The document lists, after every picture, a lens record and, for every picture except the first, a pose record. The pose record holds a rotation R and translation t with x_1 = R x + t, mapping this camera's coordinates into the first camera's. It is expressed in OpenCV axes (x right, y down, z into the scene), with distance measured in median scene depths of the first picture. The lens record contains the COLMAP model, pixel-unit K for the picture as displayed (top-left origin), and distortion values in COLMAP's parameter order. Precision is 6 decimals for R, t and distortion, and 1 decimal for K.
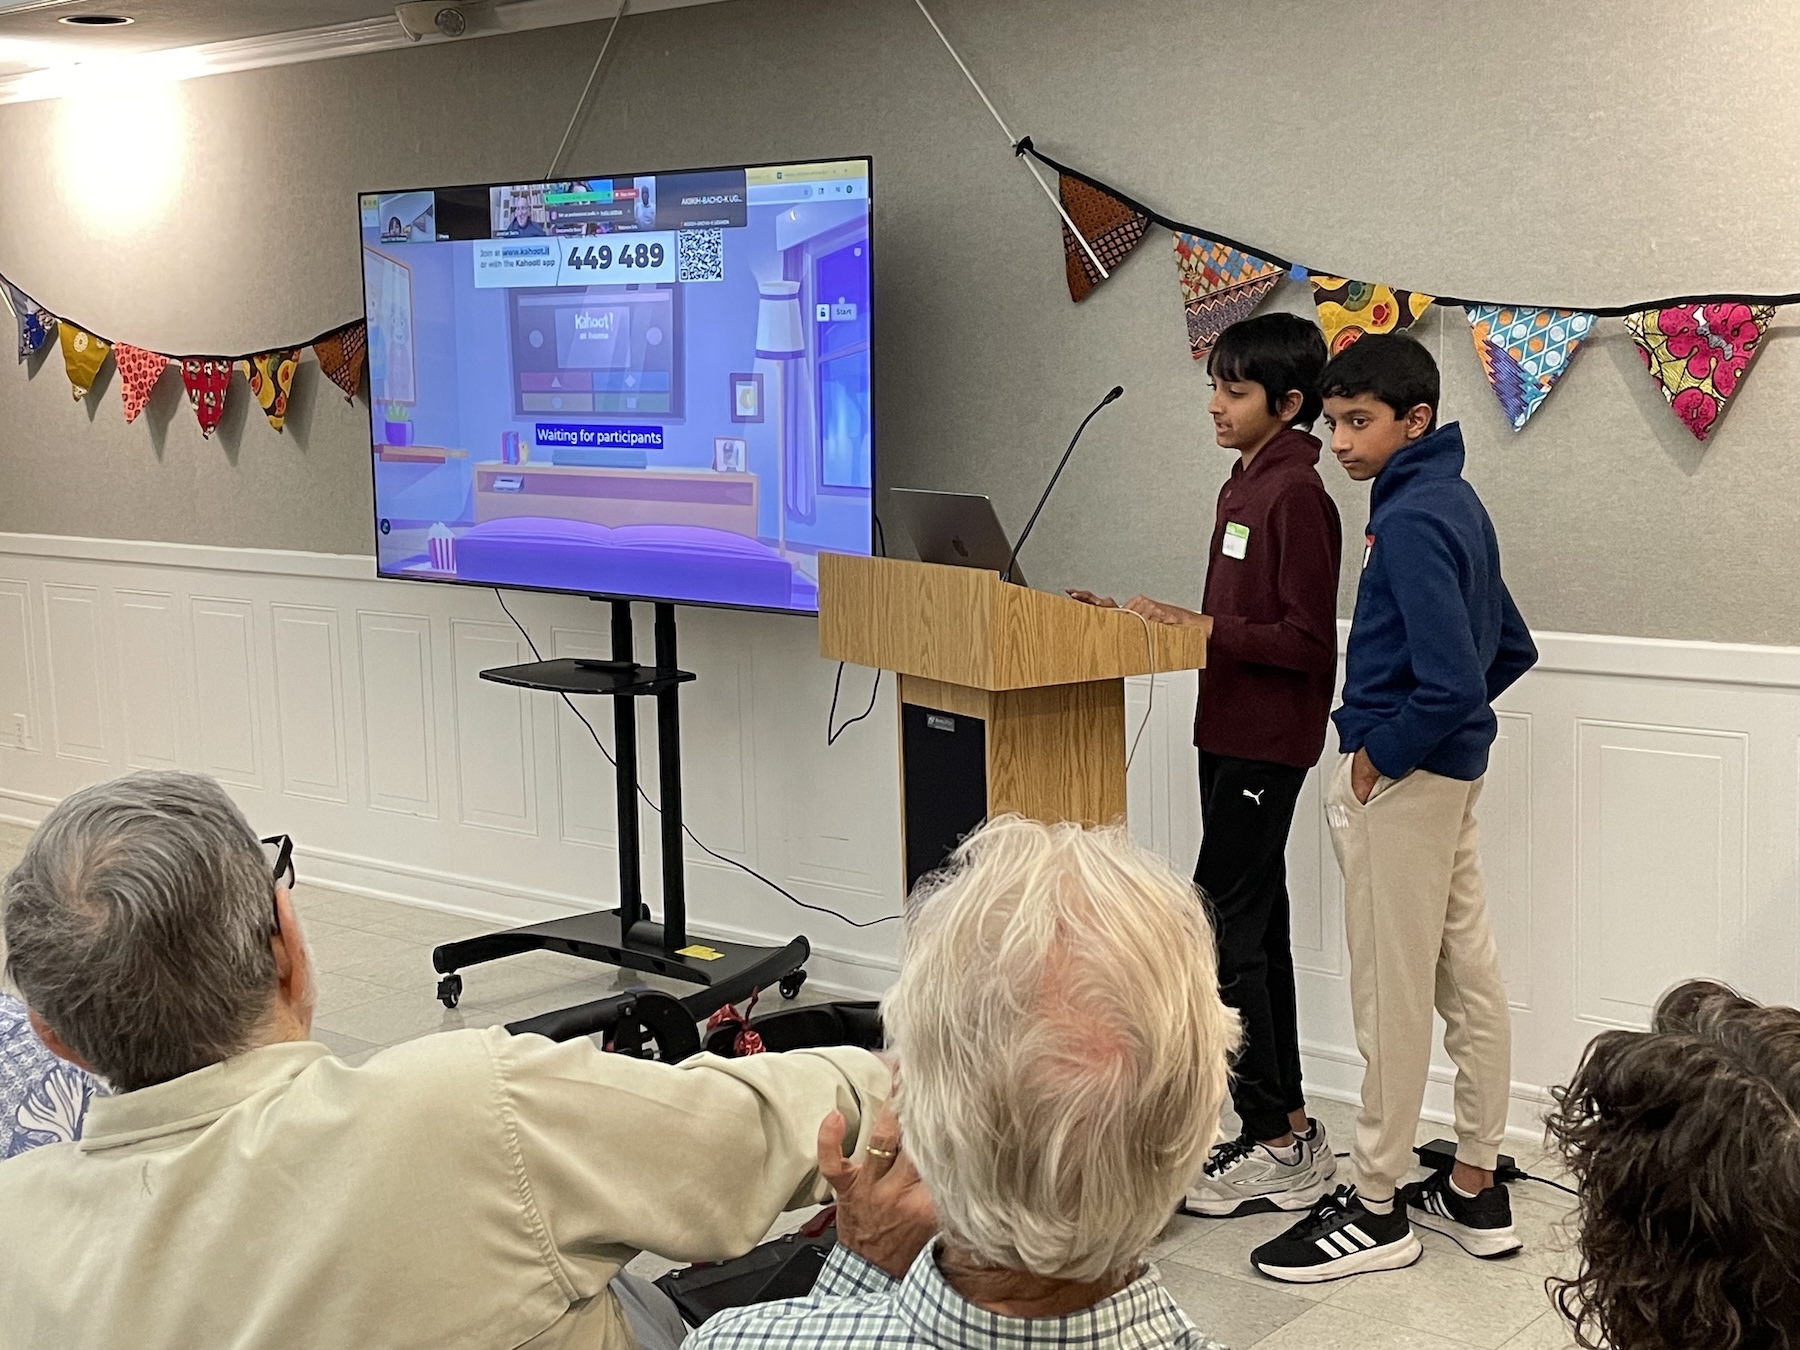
lens RADIAL K [[2396.0, 0, 900.0], [0, 2396.0, 675.0], [0, 0, 1]] dist [-0.007008, -0.030749]
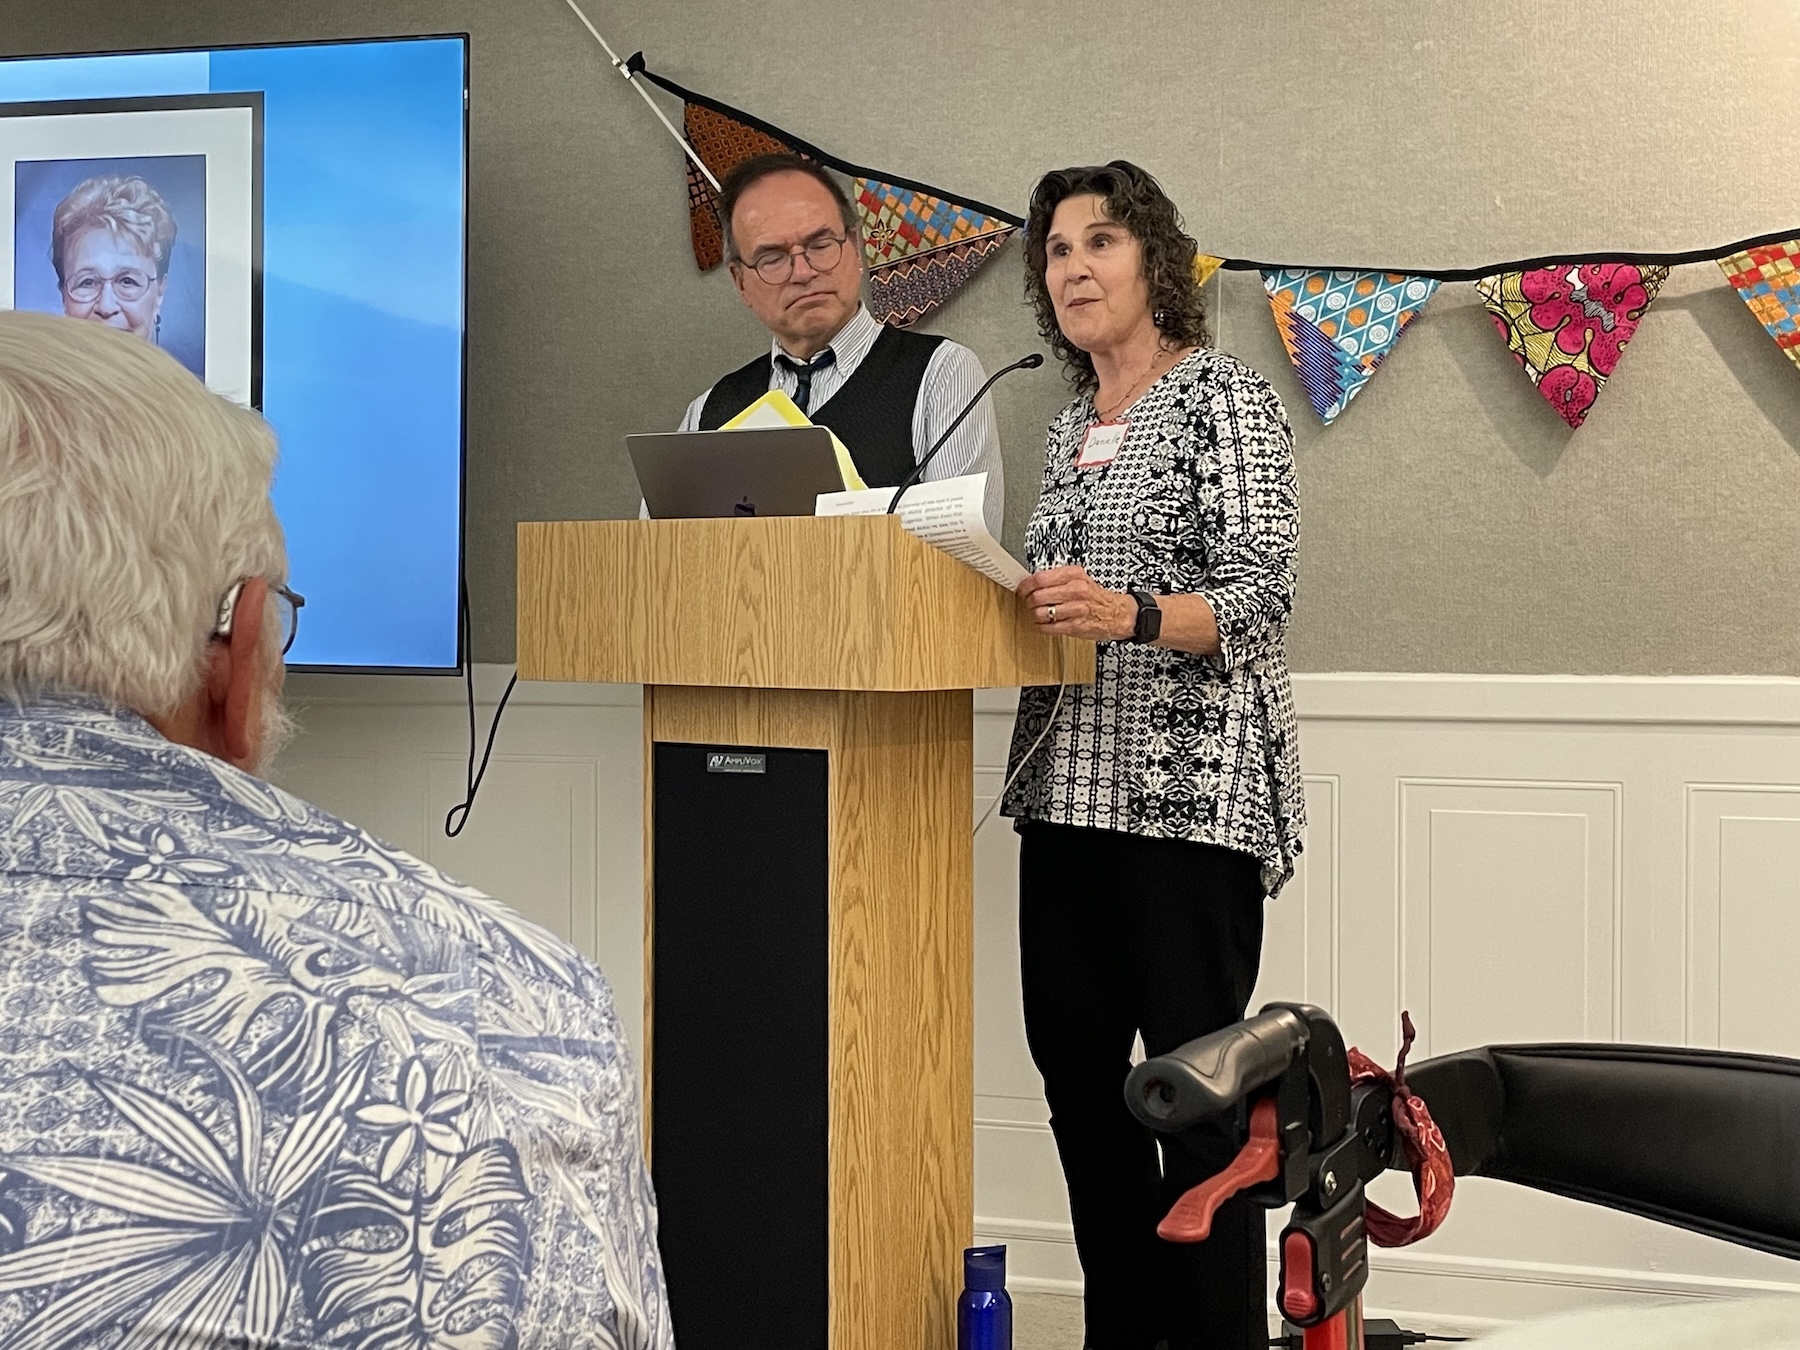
lens RADIAL K [[2318.2, 0, 900.0], [0, 2318.2, 675.0], [0, 0, 1]] dist [0.064324, 0.004372]
pose [[0.904132, 0.017693, 0.426887, -0.214265], [0.032447, 0.993413, -0.109896, 0.066357], [-0.426020, 0.113211, 0.897603, 0.366580]]
